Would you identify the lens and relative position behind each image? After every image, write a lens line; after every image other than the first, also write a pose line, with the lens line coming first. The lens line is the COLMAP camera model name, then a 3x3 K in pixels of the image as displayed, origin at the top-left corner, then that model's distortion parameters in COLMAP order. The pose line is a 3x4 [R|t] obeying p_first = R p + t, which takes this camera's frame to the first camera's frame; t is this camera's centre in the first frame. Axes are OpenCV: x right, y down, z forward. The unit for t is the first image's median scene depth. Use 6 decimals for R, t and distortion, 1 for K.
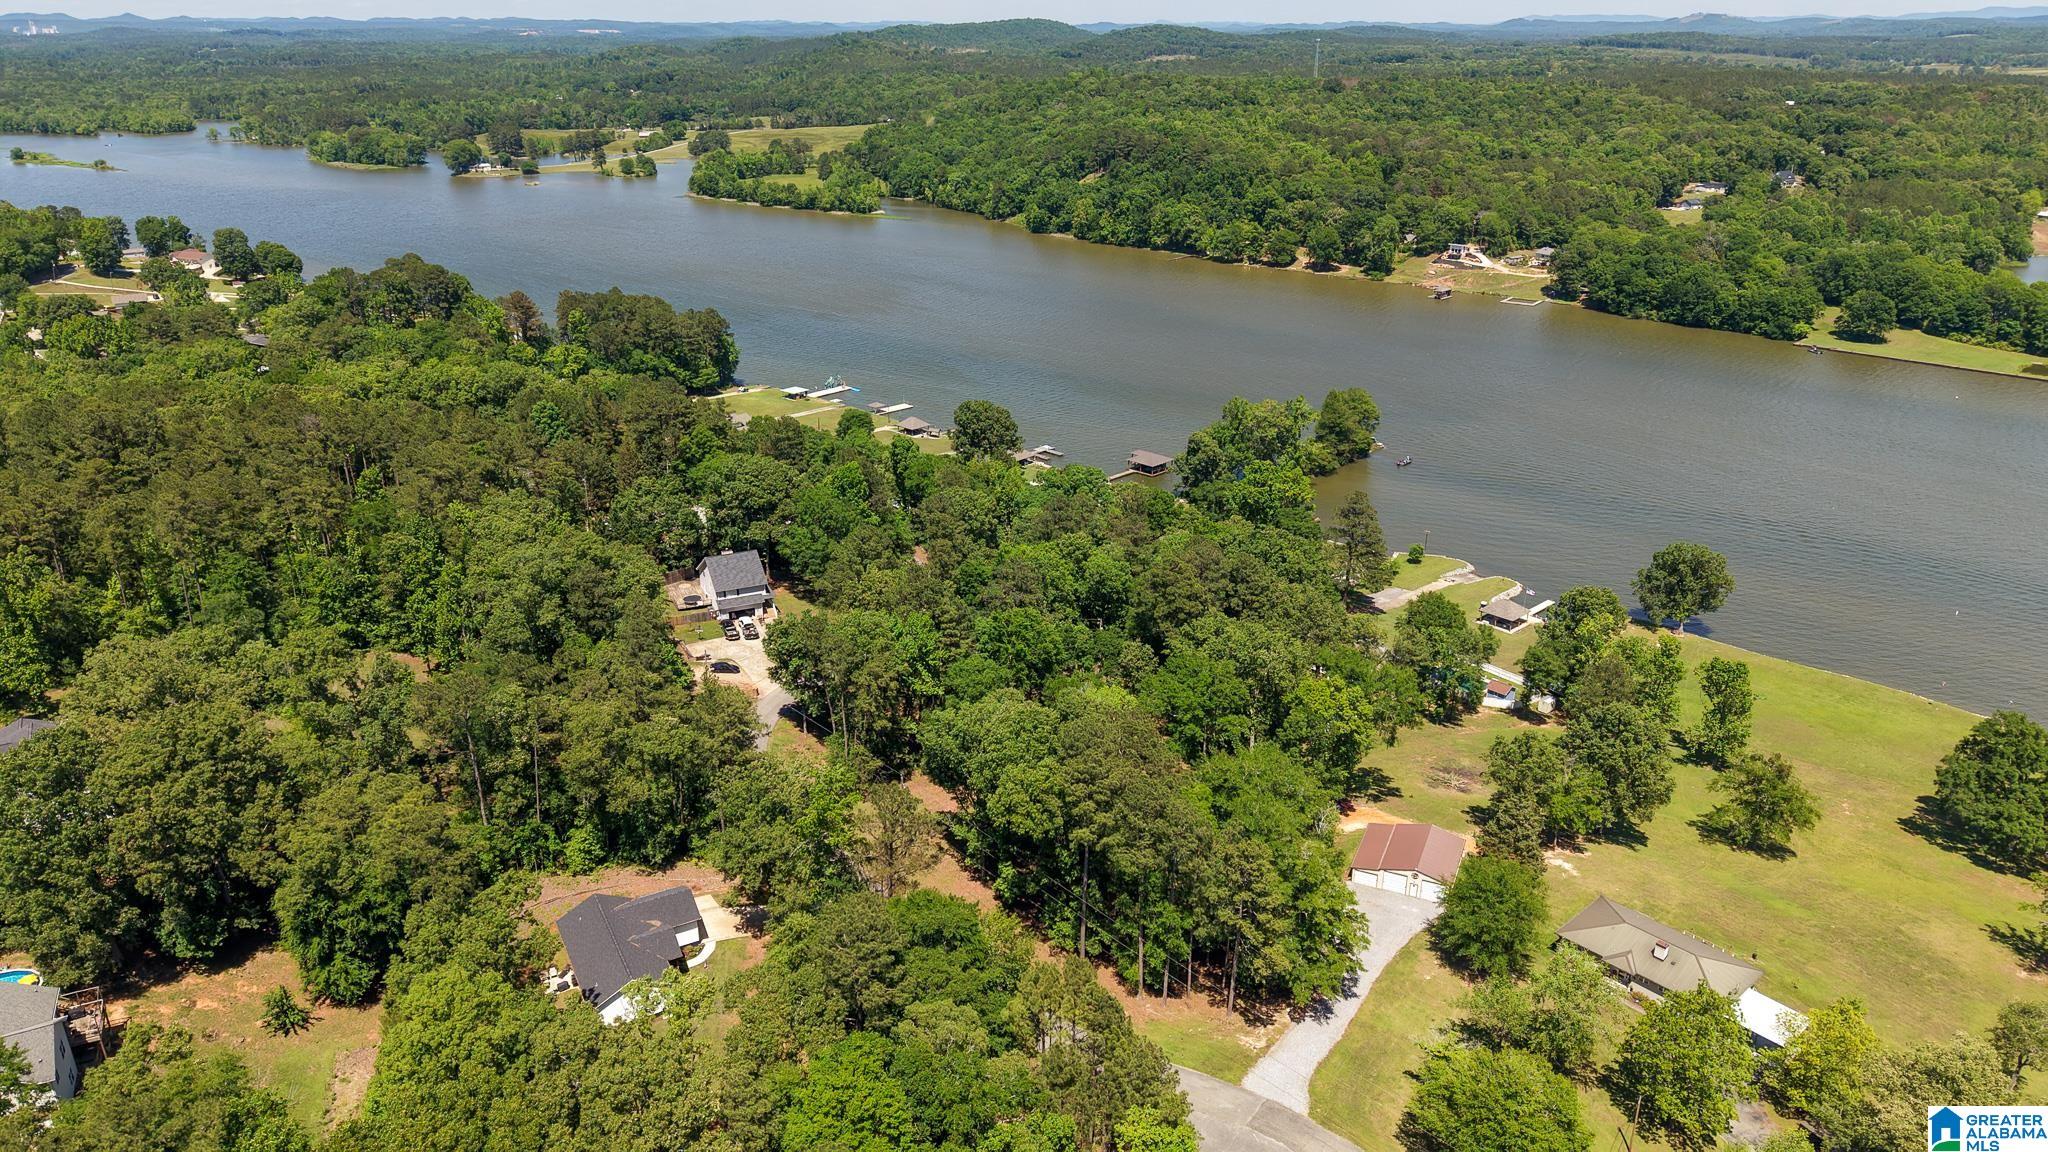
lens RADIAL K [[1370.2, 0, 1027.9], [0, 1370.2, 581.7], [0, 0, 1]] dist [0.045889, -0.055246]
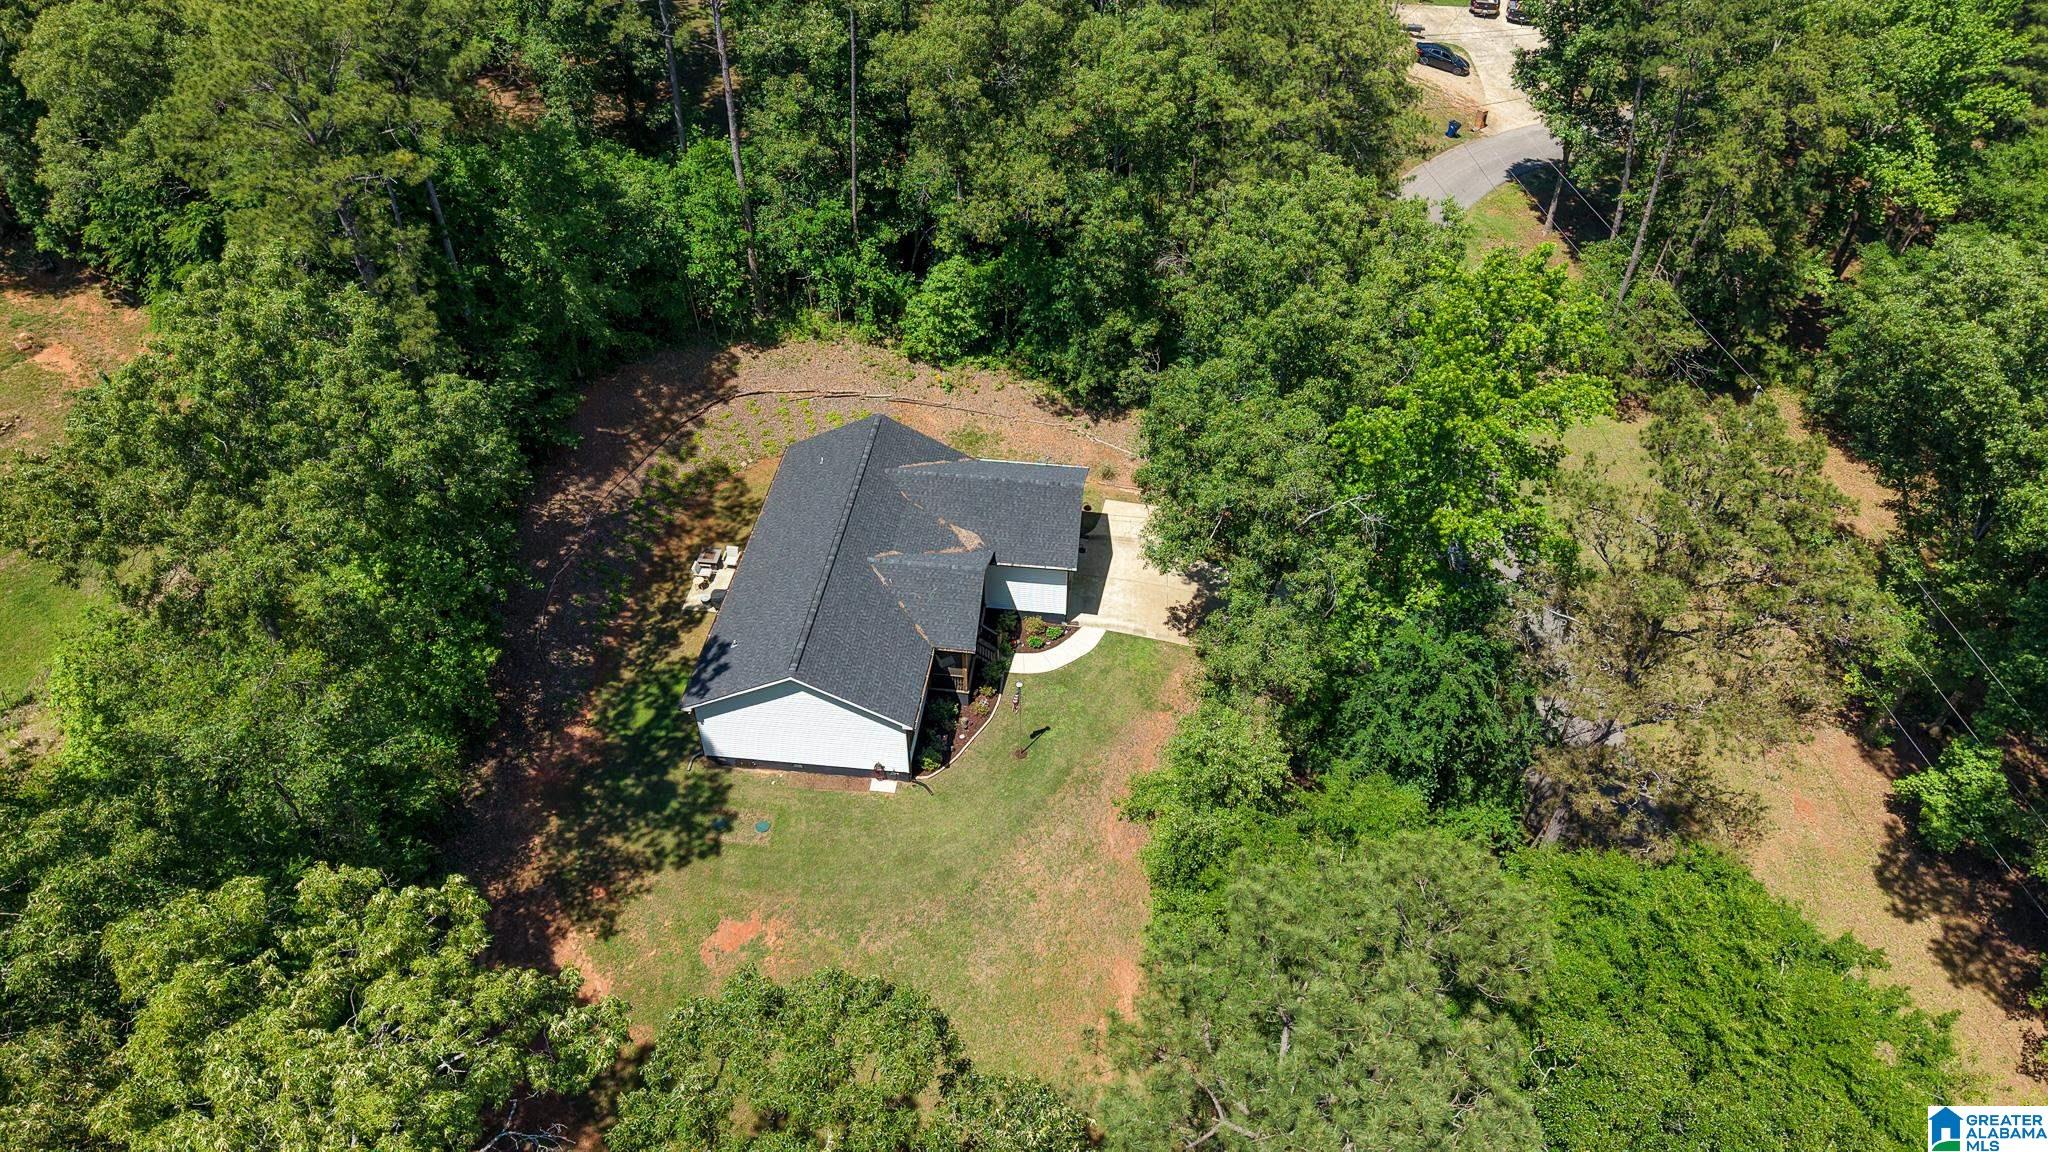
lens RADIAL K [[1370.2, 0, 1029.9], [0, 1370.2, 585.9], [0, 0, 1]] dist [0.045889, -0.055246]
pose [[0.817285, 0.387682, -0.426318, -0.074741], [-0.225709, 0.896097, 0.382185, 0.095197], [0.530189, -0.216130, 0.819871, 0.608888]]
